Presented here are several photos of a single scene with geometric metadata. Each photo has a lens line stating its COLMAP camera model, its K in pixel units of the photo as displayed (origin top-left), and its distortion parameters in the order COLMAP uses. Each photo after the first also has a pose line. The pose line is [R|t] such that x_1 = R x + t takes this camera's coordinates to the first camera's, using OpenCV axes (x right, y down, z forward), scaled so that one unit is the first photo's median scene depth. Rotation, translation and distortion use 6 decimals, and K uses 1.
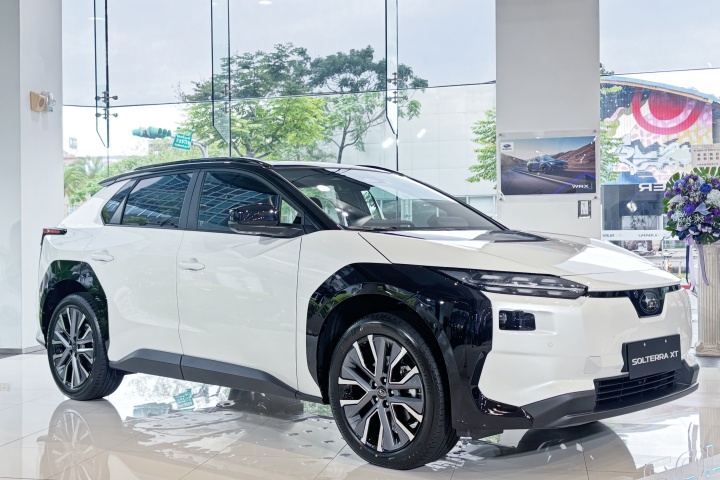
lens RADIAL K [[831.2, 0, 360.0], [0, 831.2, 240.0], [0, 0, 1]] dist [0.190812, -0.801757]
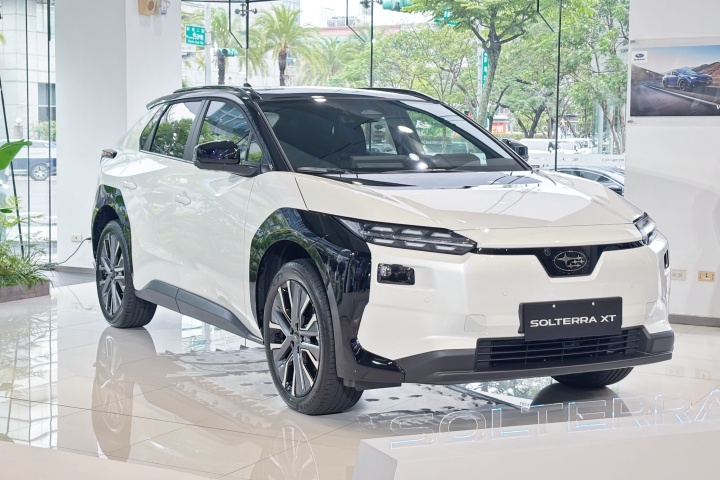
lens RADIAL K [[1076.0, 0, 360.0], [0, 1076.0, 240.0], [0, 0, 1]] dist [0.023392, 0.021481]
pose [[0.958497, 0.042456, -0.281924, 0.455051], [-0.016765, 0.995532, 0.092922, -0.055779], [0.284610, -0.084339, 0.954926, -0.199584]]
